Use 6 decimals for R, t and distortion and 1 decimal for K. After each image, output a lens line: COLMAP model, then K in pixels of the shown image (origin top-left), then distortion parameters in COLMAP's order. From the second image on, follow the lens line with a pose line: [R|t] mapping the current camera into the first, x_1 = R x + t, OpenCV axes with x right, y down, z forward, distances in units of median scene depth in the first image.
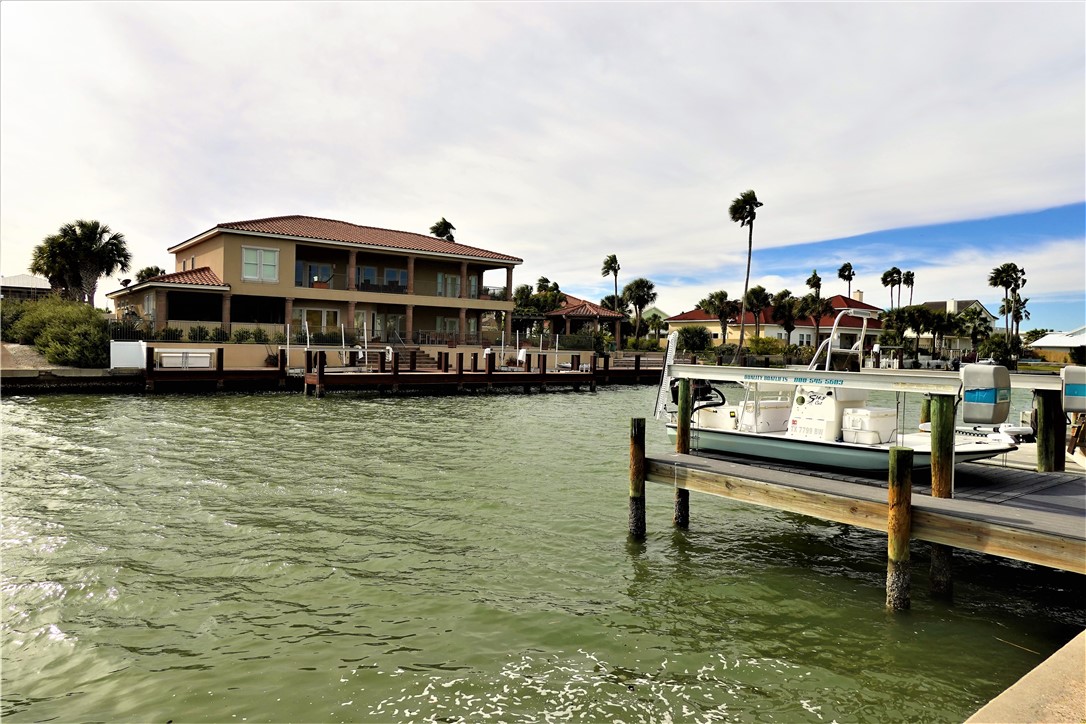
lens RADIAL K [[723.2, 0, 546.1], [0, 723.2, 344.3], [0, 0, 1]] dist [-0.001321, 0.001055]
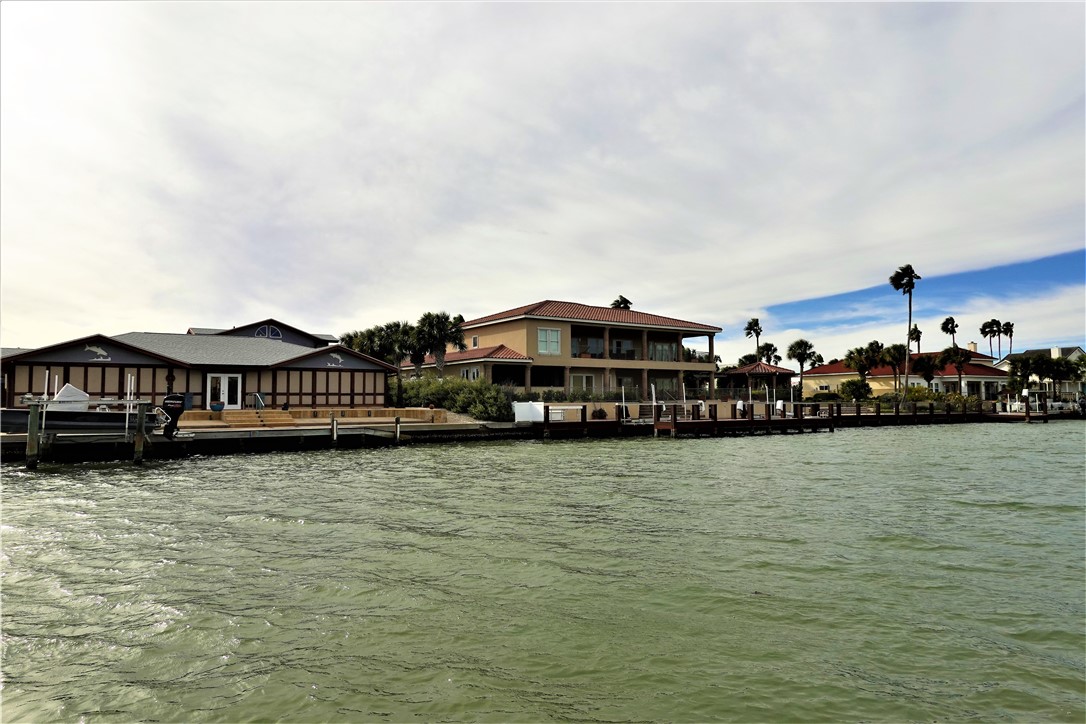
lens RADIAL K [[723.2, 0, 538.8], [0, 723.2, 398.2], [0, 0, 1]] dist [-0.001321, 0.001055]
pose [[0.998386, -0.026846, -0.050044, -0.348944], [0.026691, 0.999637, -0.003775, -0.004765], [0.050127, 0.002433, 0.998740, -0.283325]]
